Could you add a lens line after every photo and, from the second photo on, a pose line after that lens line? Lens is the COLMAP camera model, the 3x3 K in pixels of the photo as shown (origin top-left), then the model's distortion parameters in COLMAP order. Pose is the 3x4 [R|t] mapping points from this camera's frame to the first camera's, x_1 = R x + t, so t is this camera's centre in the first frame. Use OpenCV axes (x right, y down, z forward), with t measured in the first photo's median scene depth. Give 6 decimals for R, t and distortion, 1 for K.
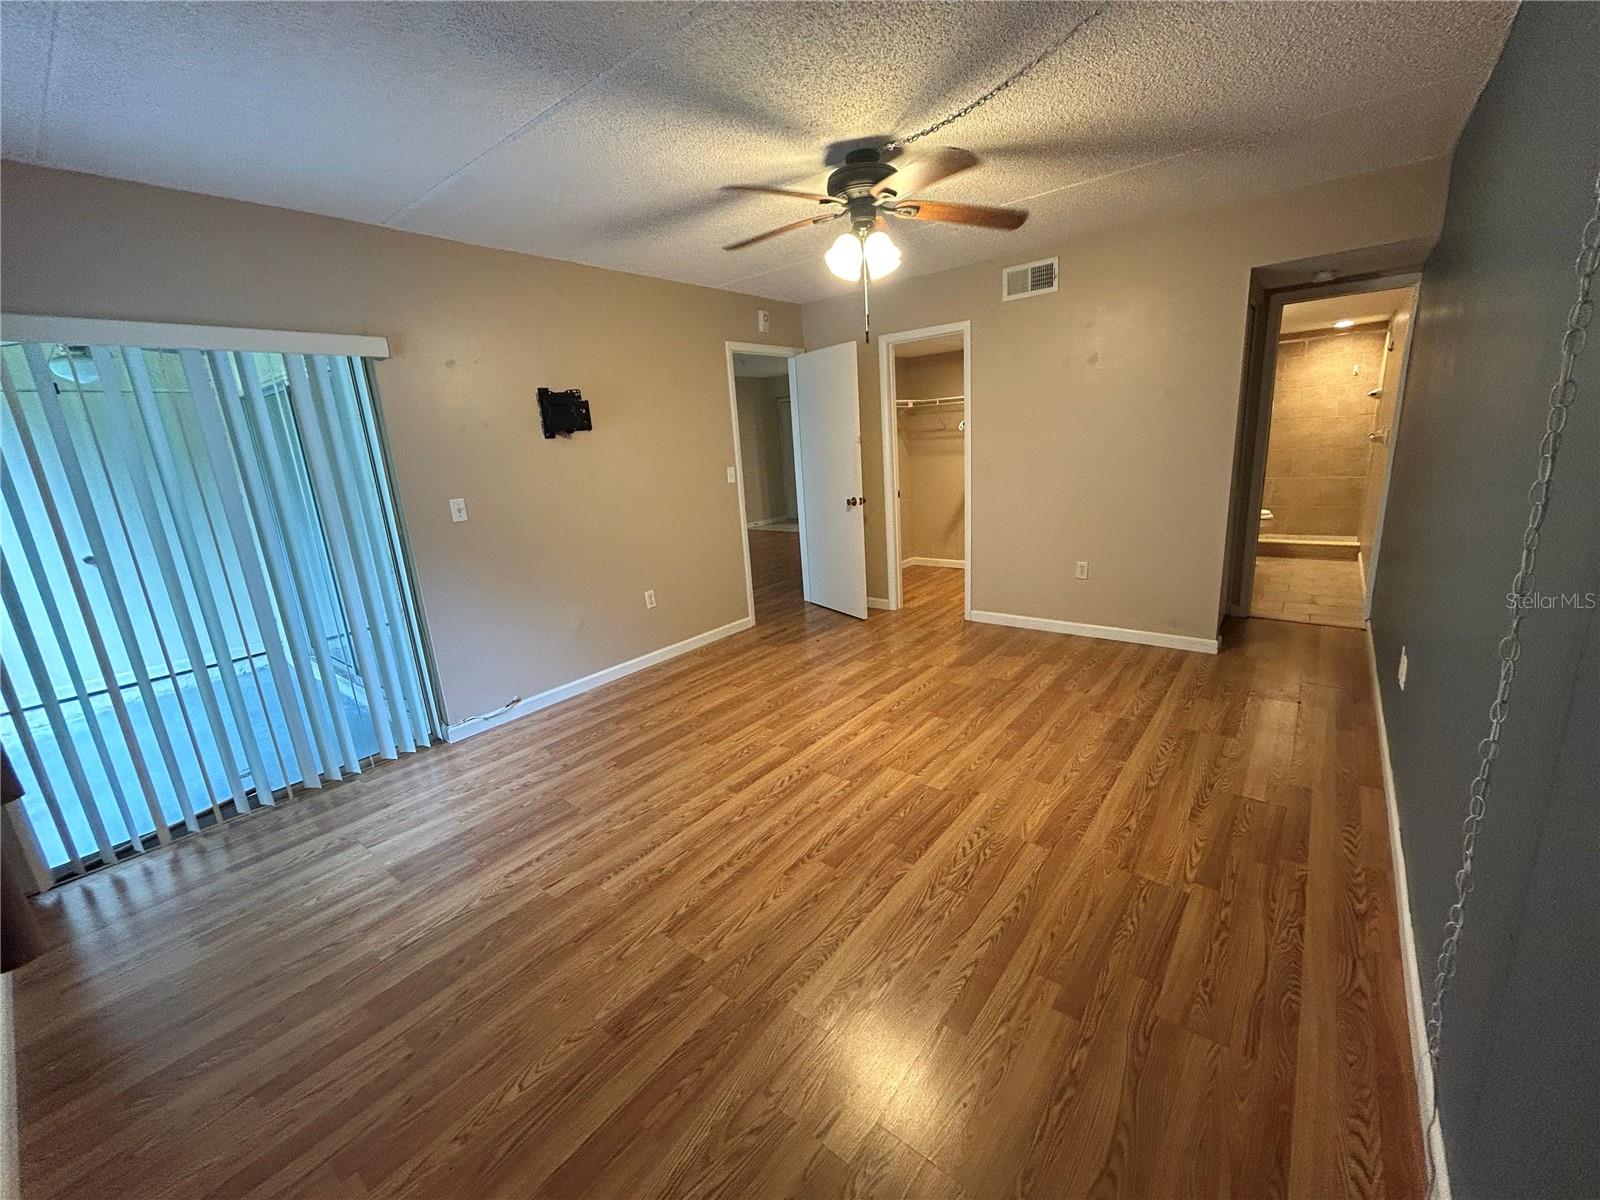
lens RADIAL K [[645.9, 0, 793.2], [0, 645.9, 594.0], [0, 0, 1]] dist [-0.002775, 0.001910]
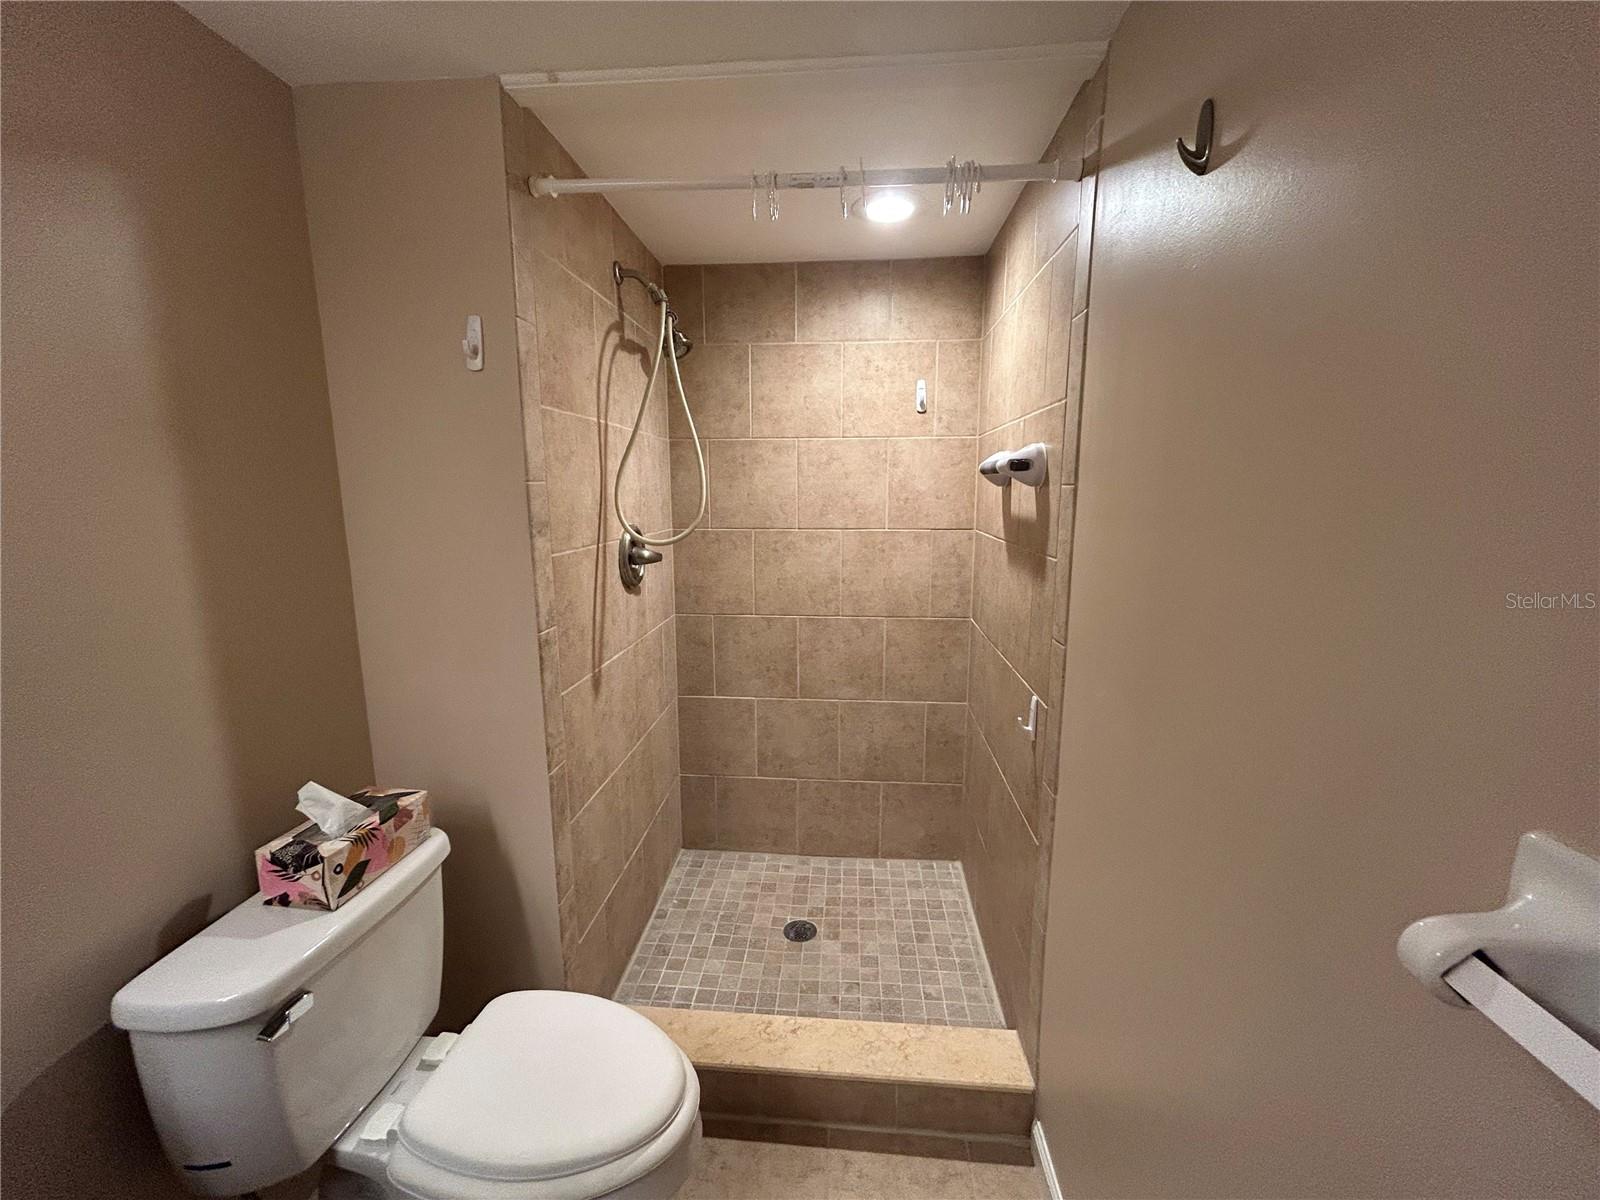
lens RADIAL K [[645.9, 0, 801.2], [0, 645.9, 597.7], [0, 0, 1]] dist [-0.002775, 0.001910]
pose [[0.823064, -0.032159, 0.567038, 1.184275], [0.083783, 0.994348, -0.065218, -0.428814], [-0.561735, 0.101186, 0.821106, 1.454791]]
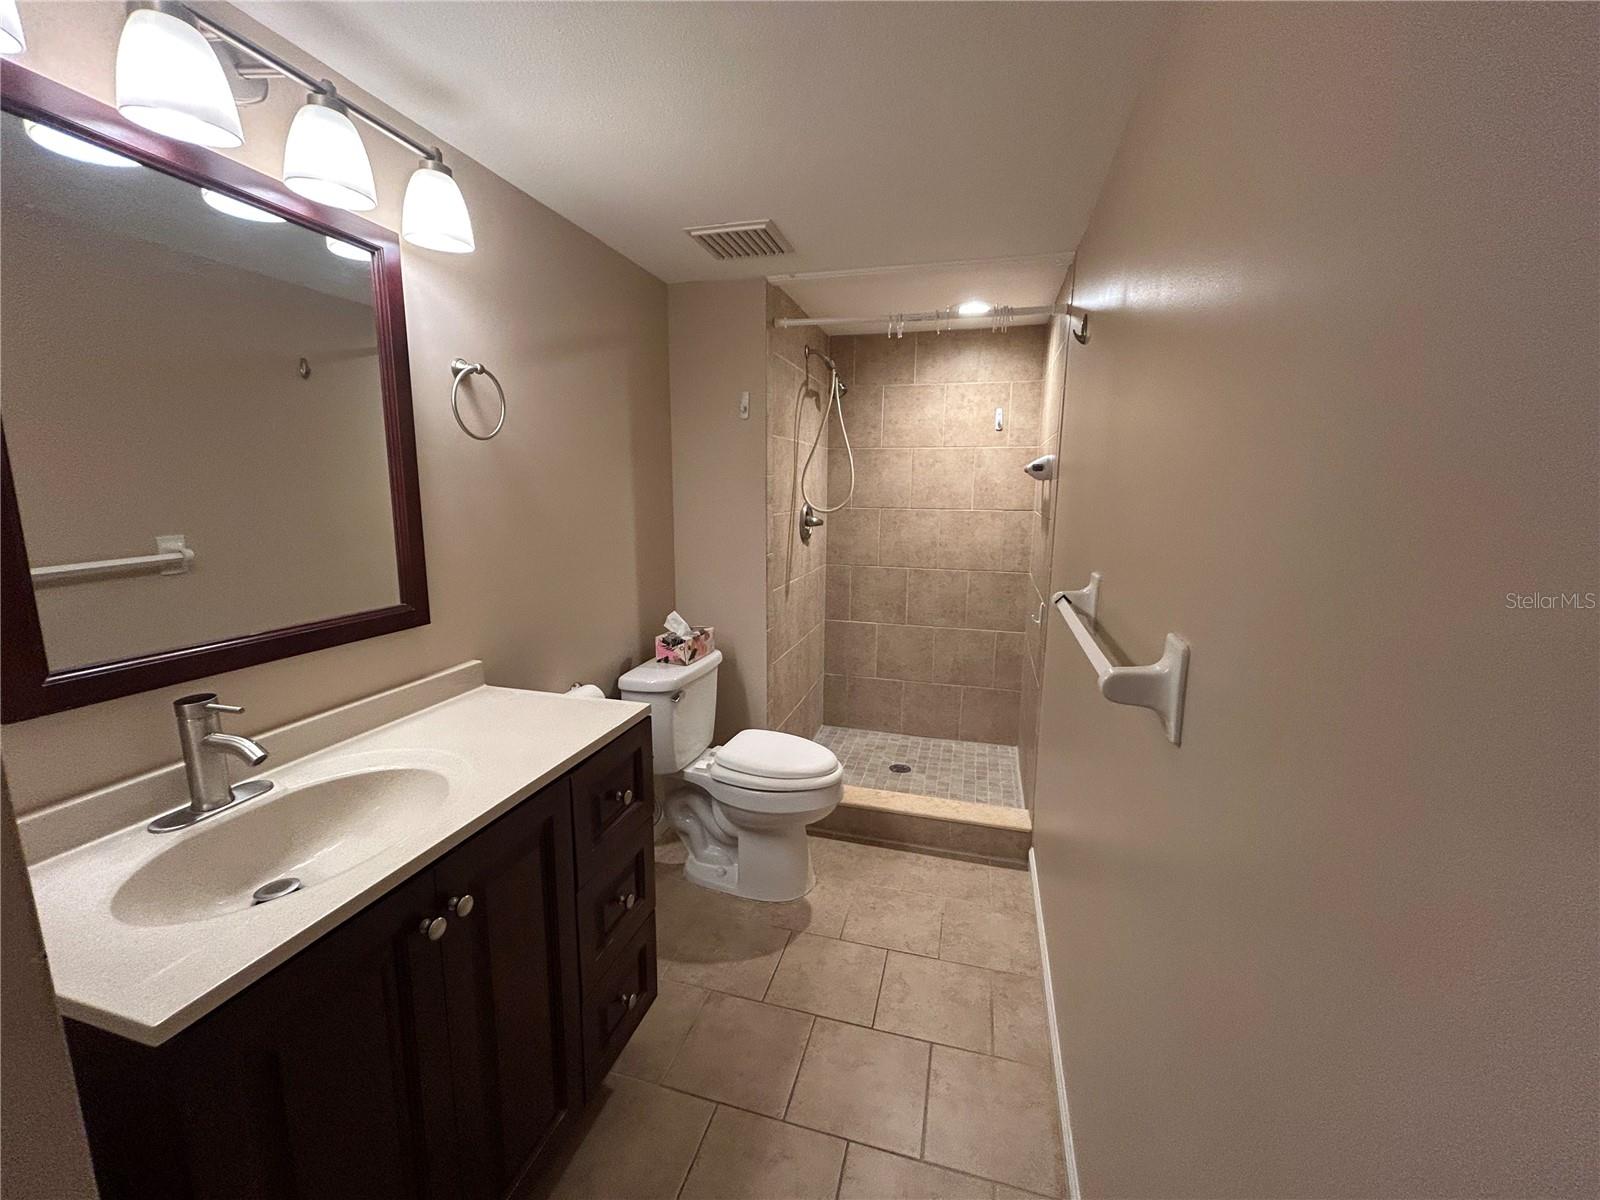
lens RADIAL K [[645.9, 0, 800.9], [0, 645.9, 596.1], [0, 0, 1]] dist [-0.002775, 0.001910]
pose [[0.914856, 0.002770, 0.403771, 1.010400], [0.028336, 0.997071, -0.071044, -0.344558], [-0.402785, 0.076436, 0.912097, 1.175217]]
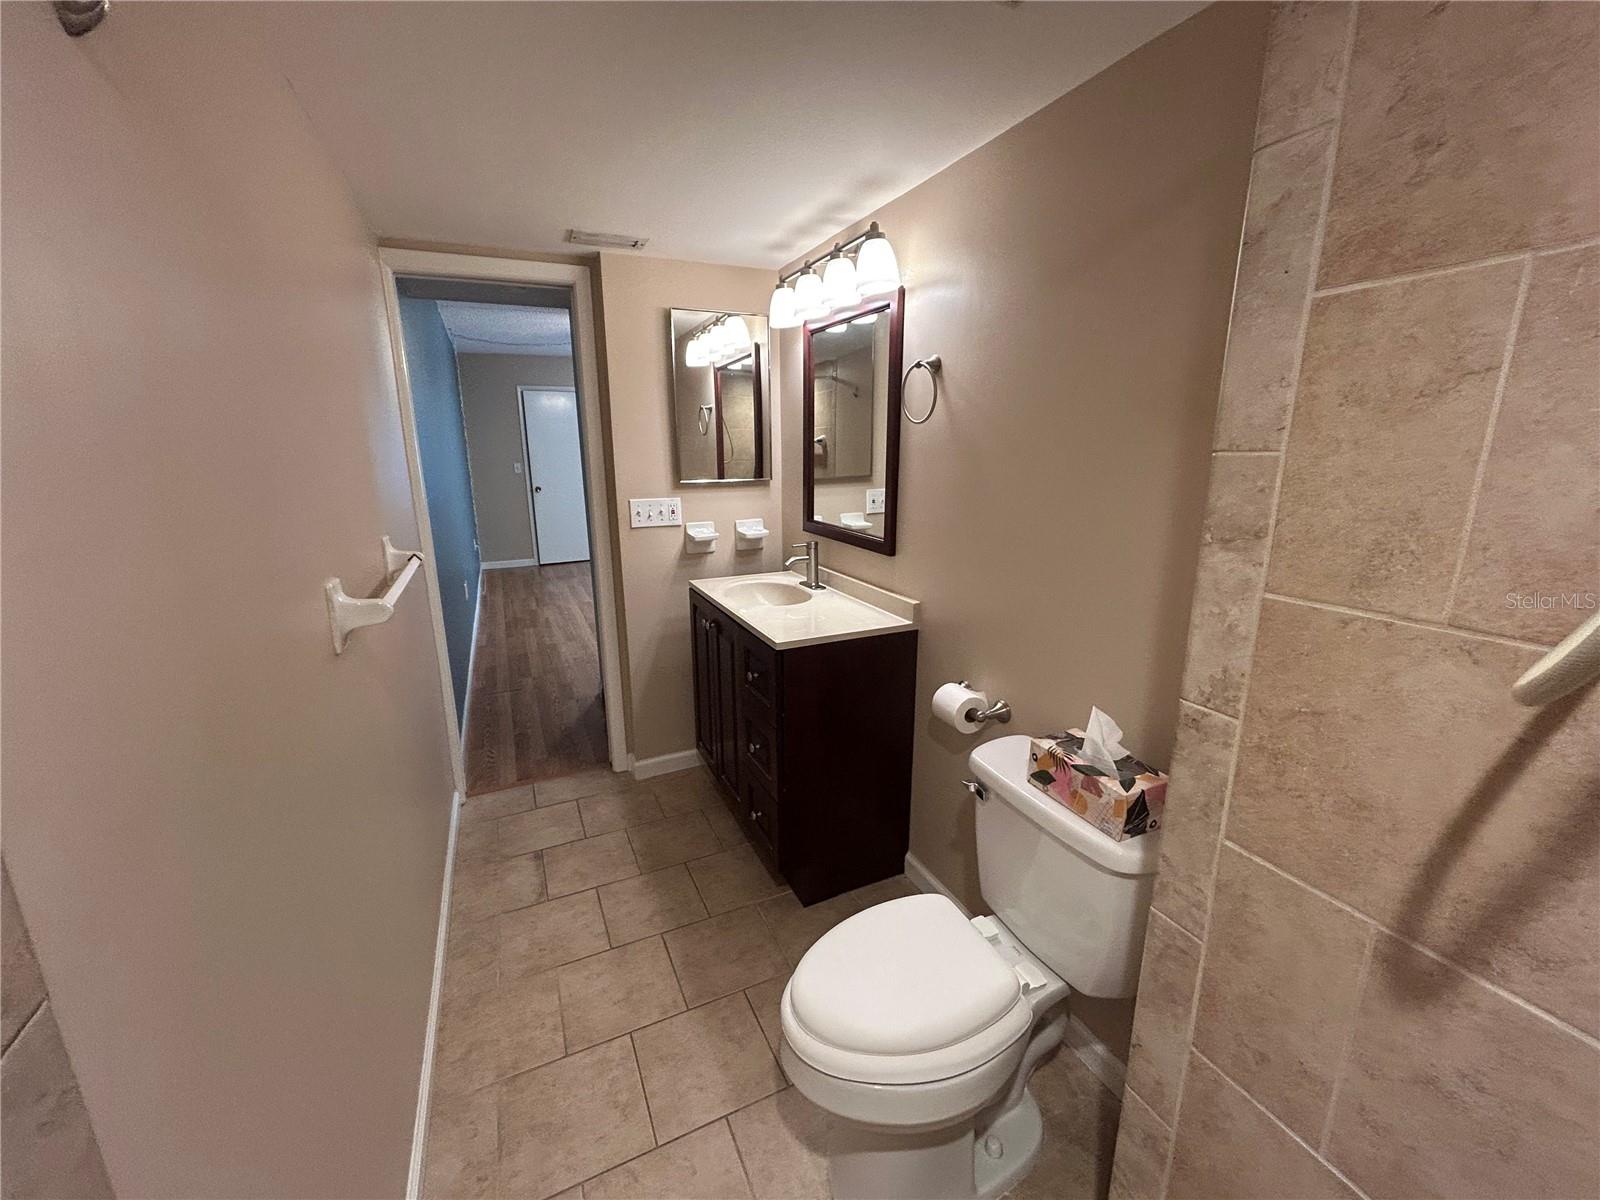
lens RADIAL K [[645.9, 0, 803.4], [0, 645.9, 600.5], [0, 0, 1]] dist [-0.002775, 0.001910]
pose [[-0.436028, 0.278171, -0.855862, 1.531191], [-0.177736, 0.905678, 0.384912, -0.546633], [0.882207, 0.319951, -0.345460, 1.812427]]
